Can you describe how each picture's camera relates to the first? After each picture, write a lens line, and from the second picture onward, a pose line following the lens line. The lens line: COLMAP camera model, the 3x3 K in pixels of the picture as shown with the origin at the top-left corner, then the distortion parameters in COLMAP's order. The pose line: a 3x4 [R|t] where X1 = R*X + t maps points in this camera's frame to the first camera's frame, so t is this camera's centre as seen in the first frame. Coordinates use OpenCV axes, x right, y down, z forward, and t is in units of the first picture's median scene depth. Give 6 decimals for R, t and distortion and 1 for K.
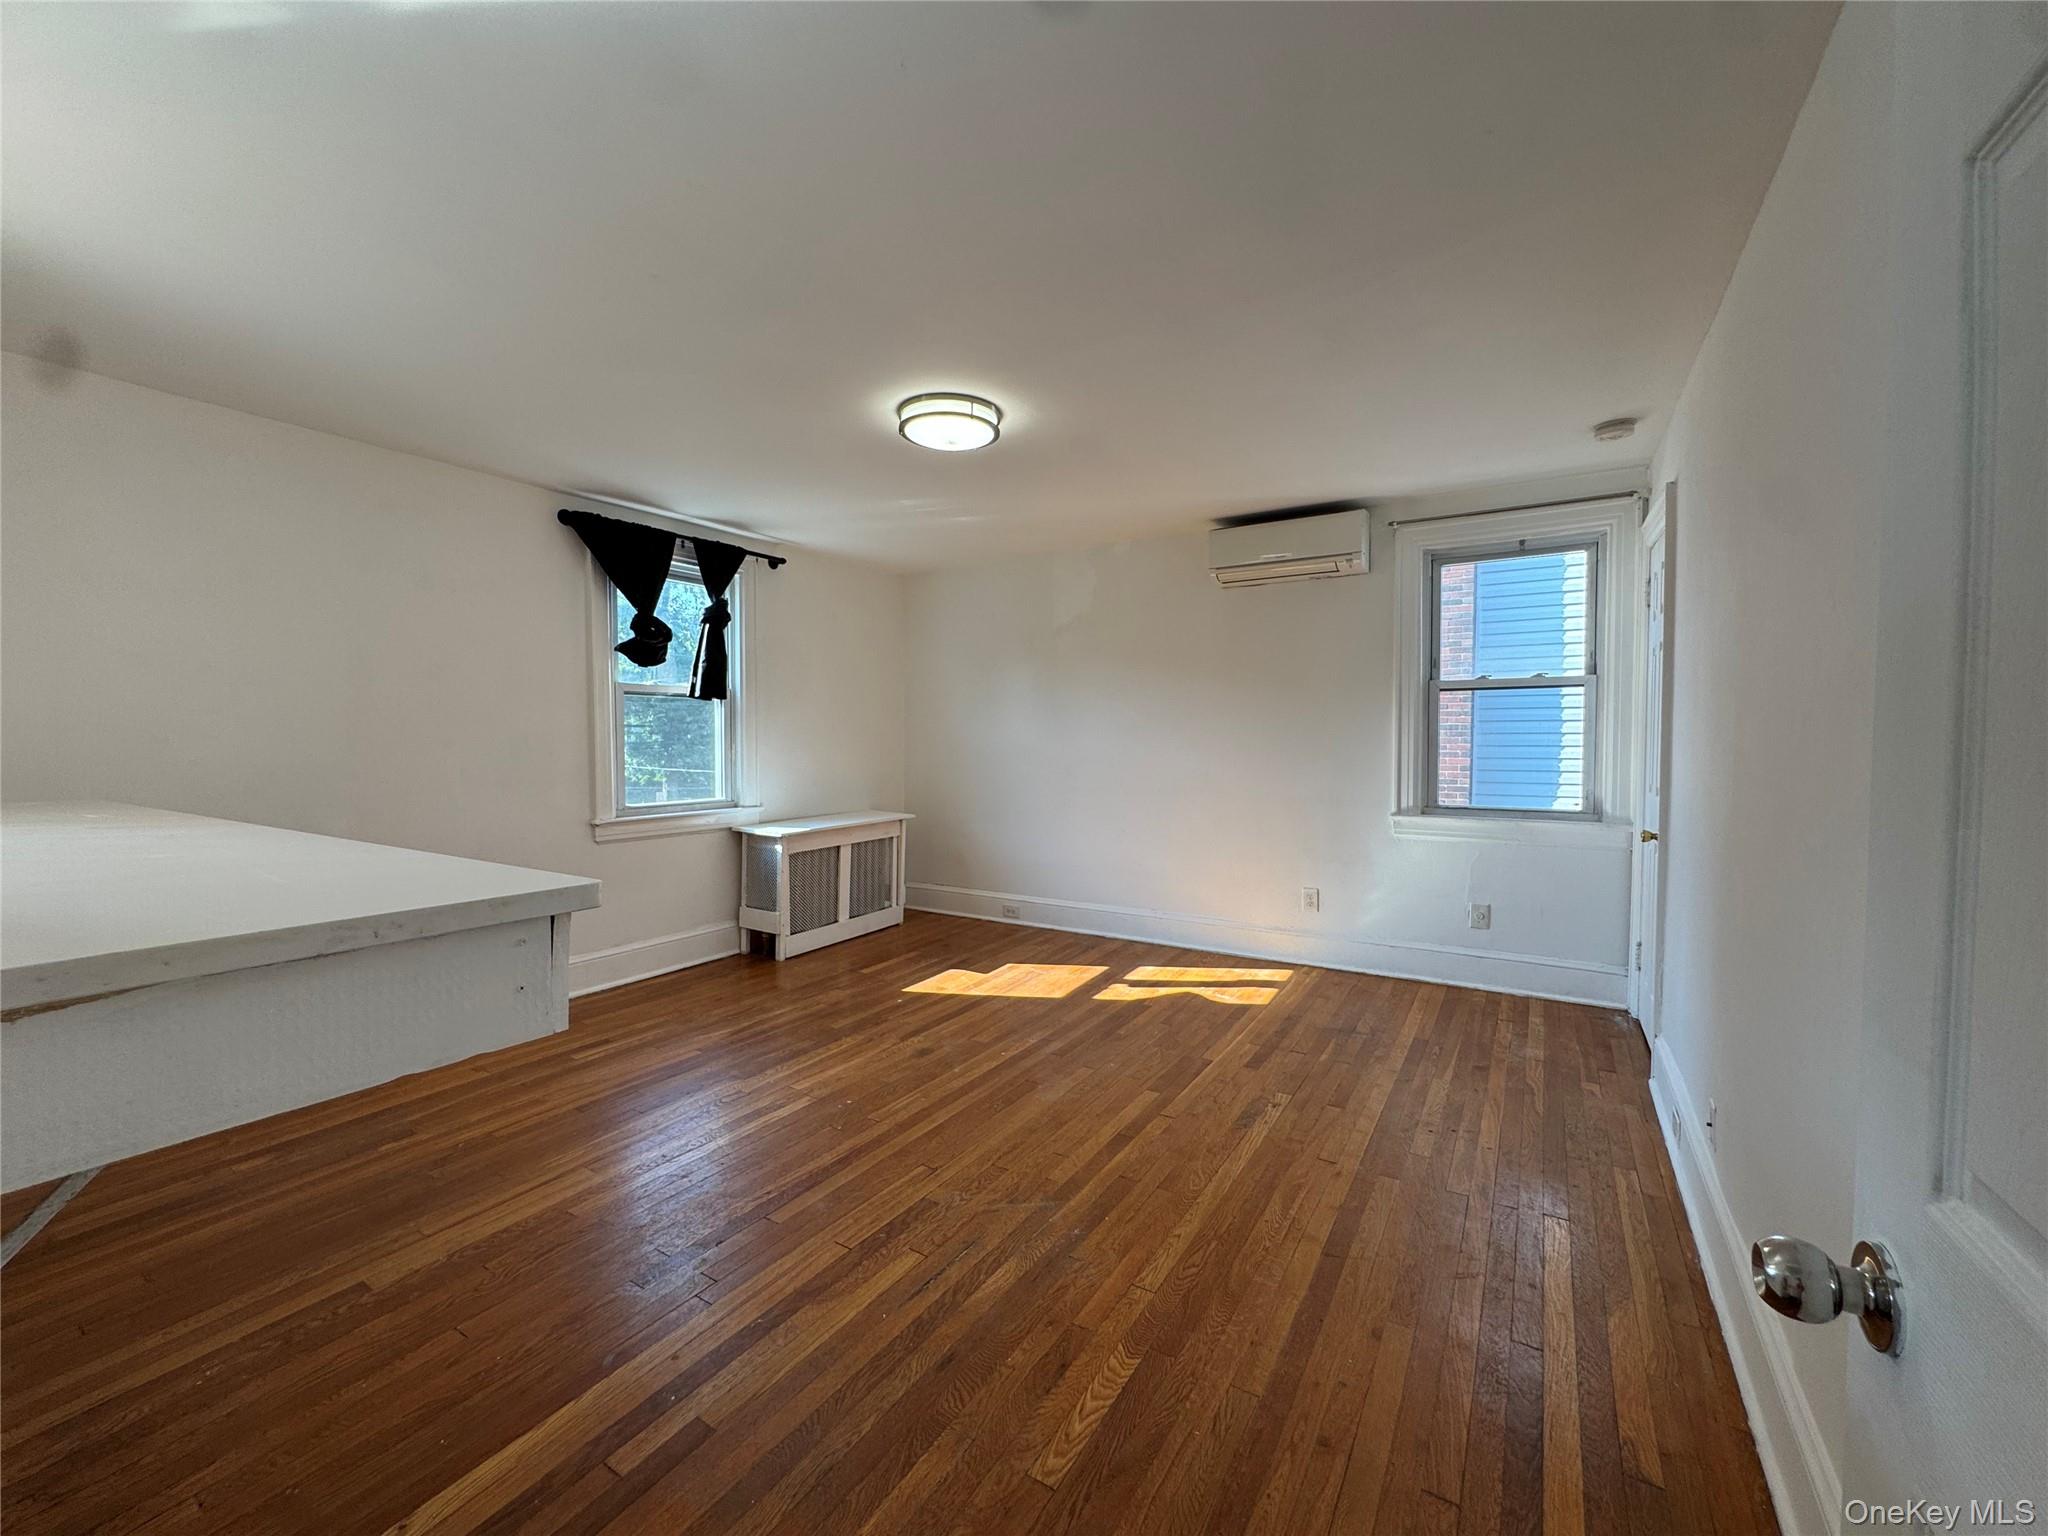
lens RADIAL K [[824.2, 0, 1022.9], [0, 824.2, 767.7], [0, 0, 1]] dist [-0.003129, 0.000246]
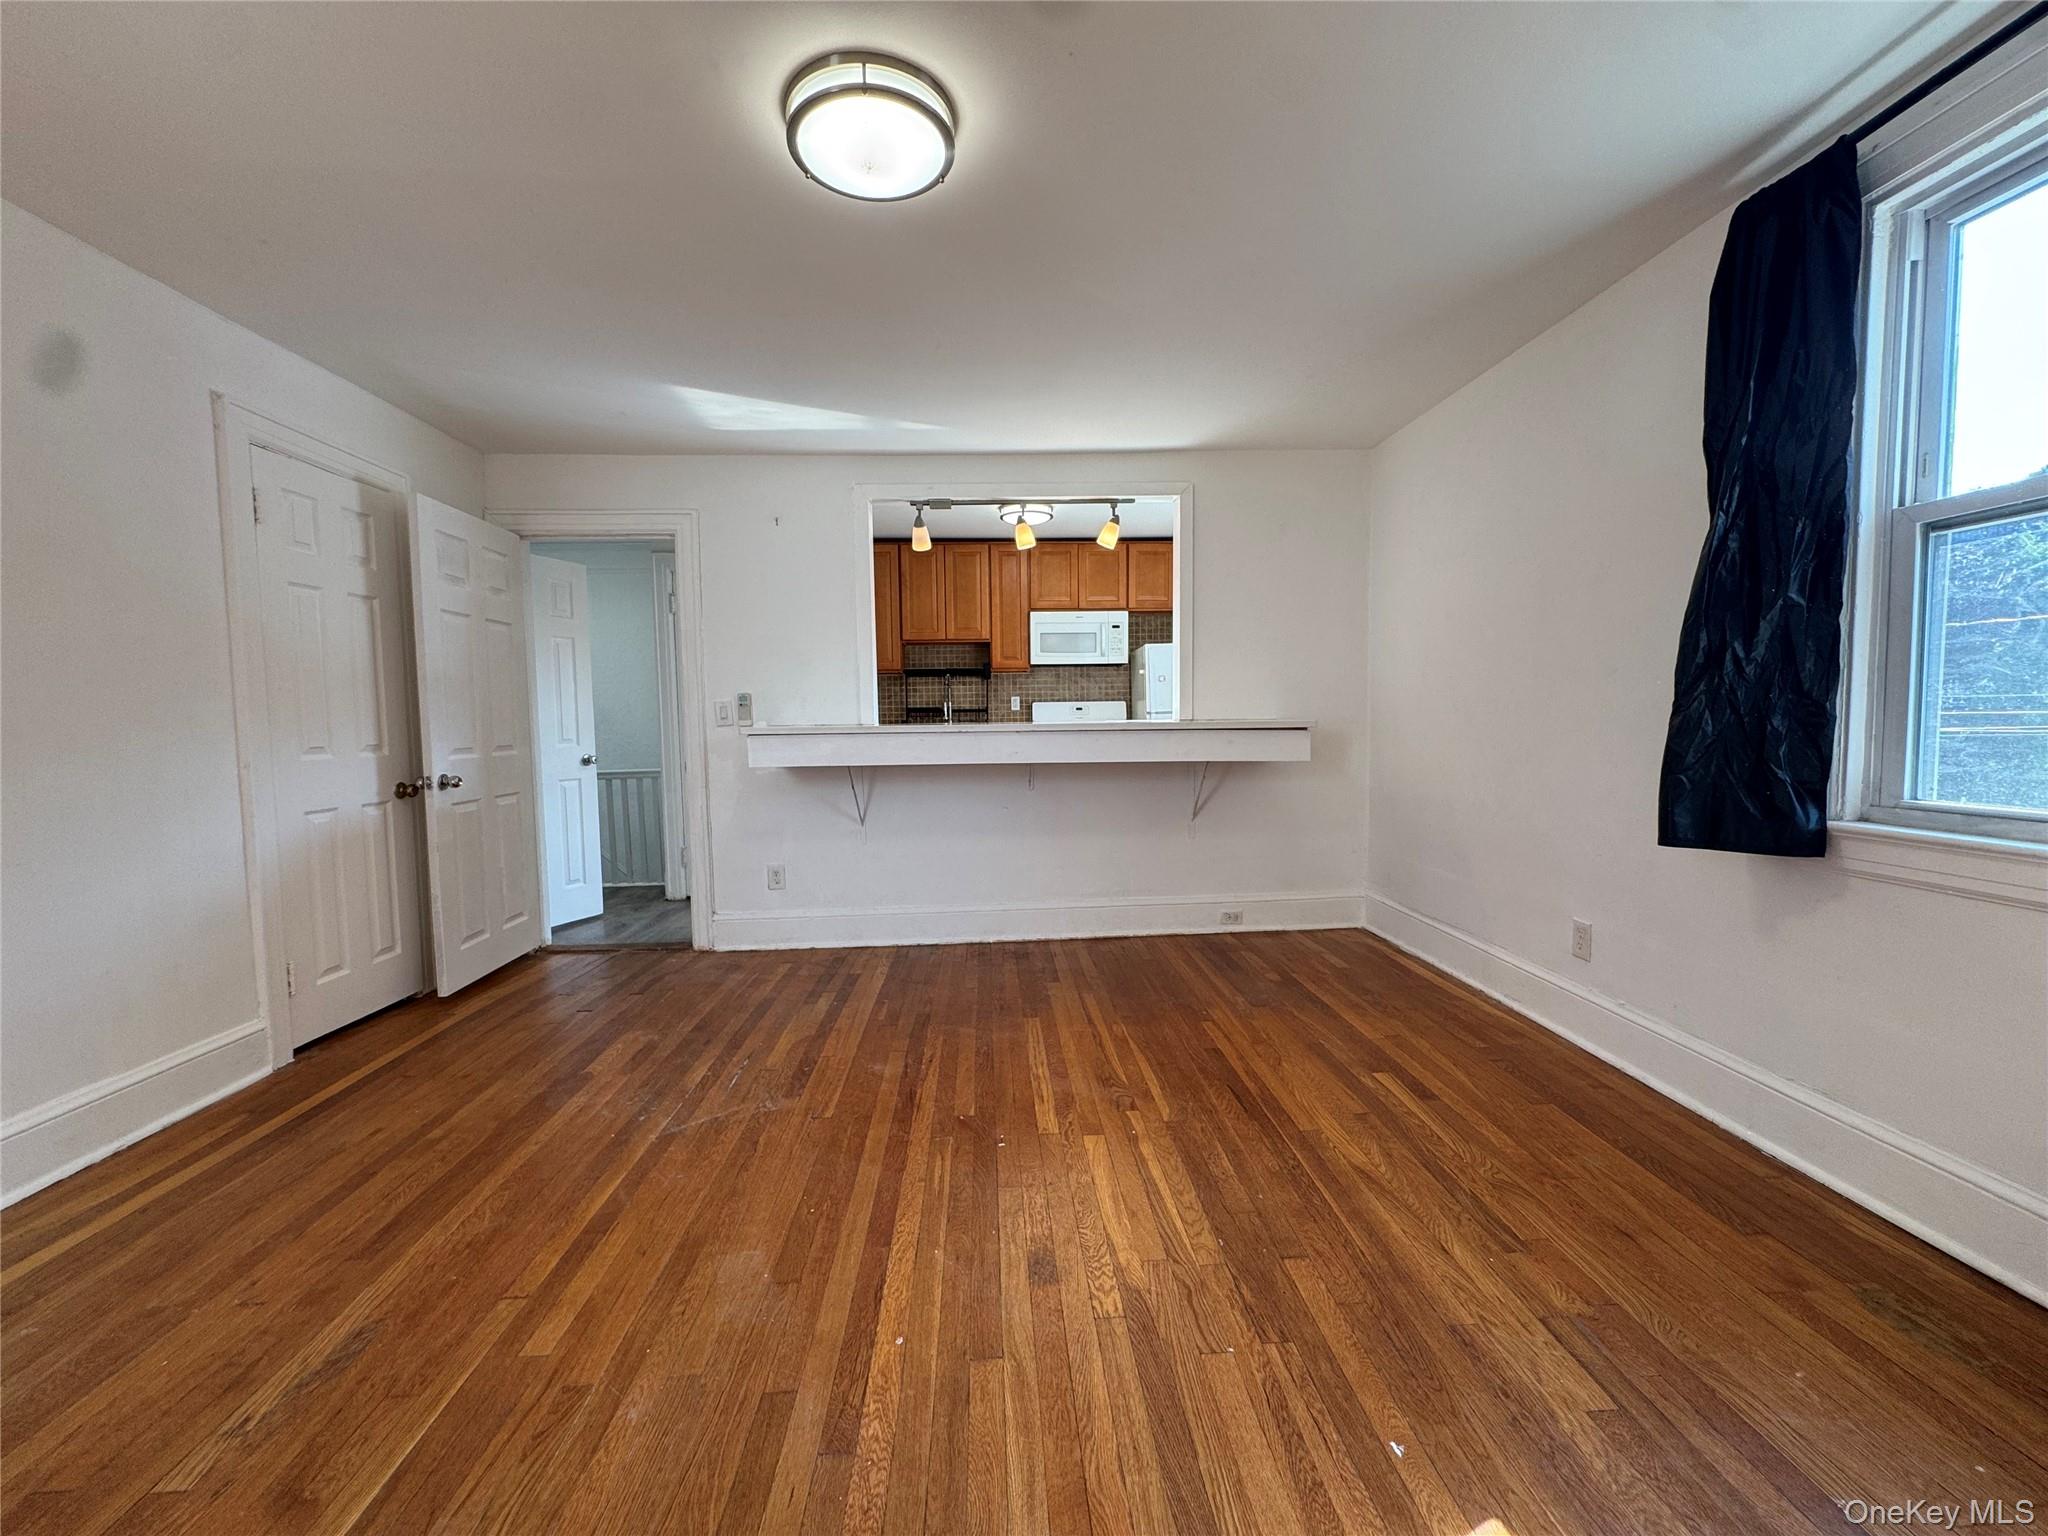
lens RADIAL K [[824.2, 0, 1022.9], [0, 824.2, 767.7], [0, 0, 1]] dist [-0.003129, 0.000246]
pose [[-0.820387, 0.045928, -0.569962, 0.138830], [-0.007361, 0.995838, 0.090840, -0.006120], [0.571762, 0.078719, -0.816634, 1.173591]]
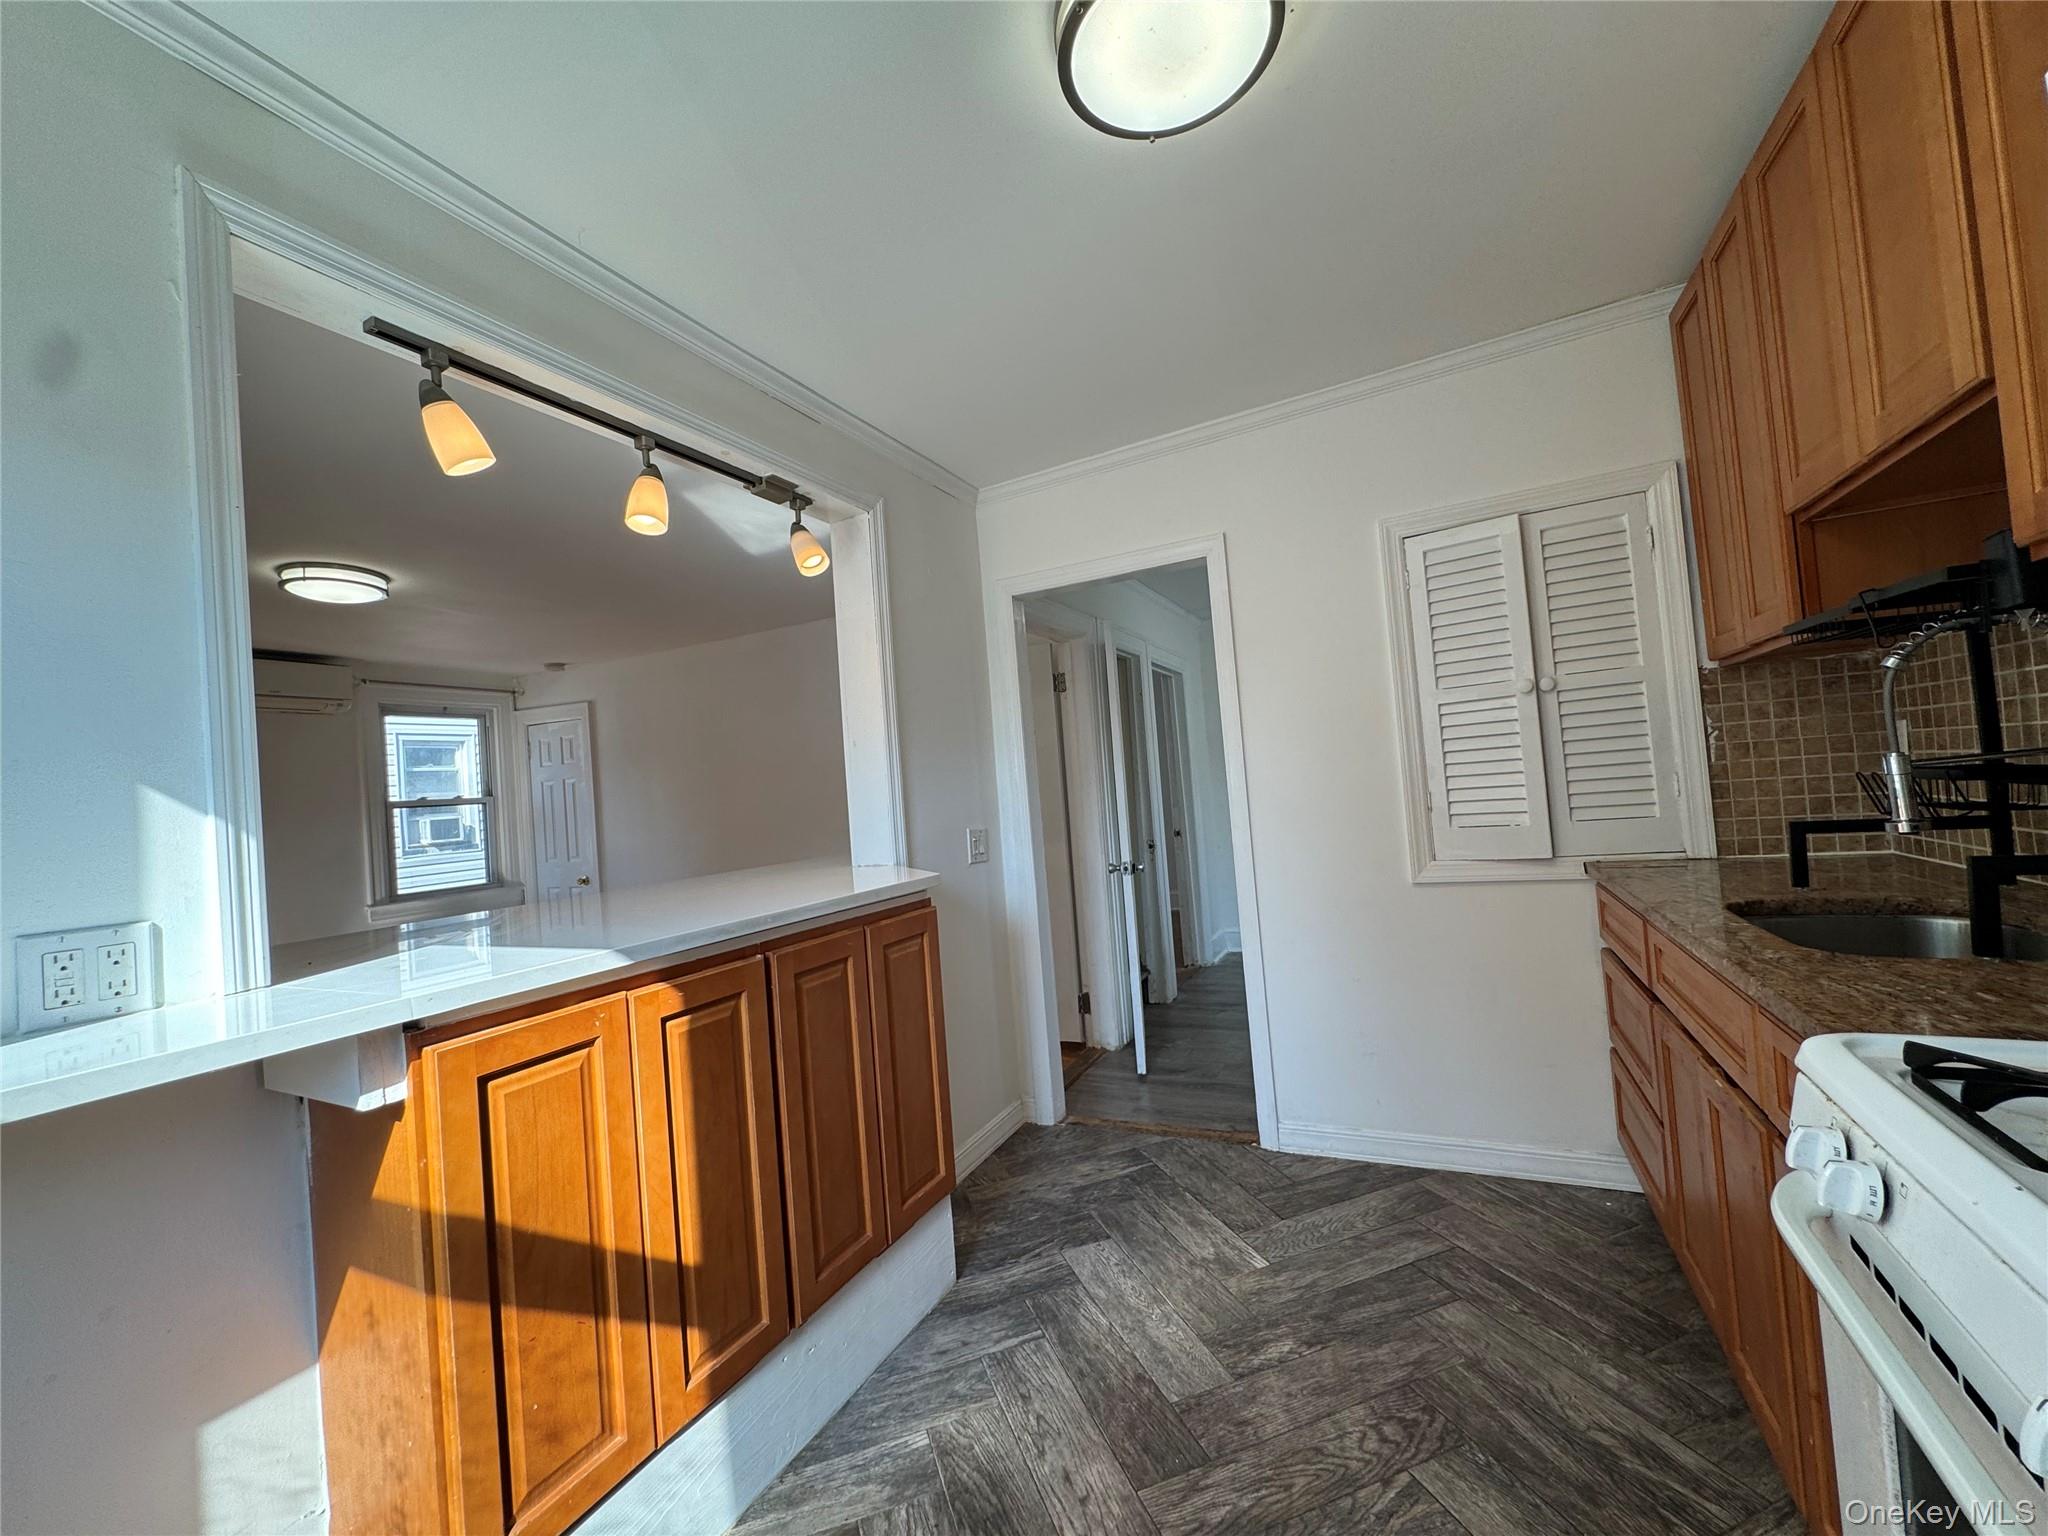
lens RADIAL K [[824.2, 0, 1022.9], [0, 824.2, 767.7], [0, 0, 1]] dist [-0.003129, 0.000246]
pose [[-0.100643, 0.036245, 0.994262, -0.992397], [0.115033, 0.993058, -0.024557, -0.009019], [-0.988250, 0.111901, -0.104114, 0.127841]]
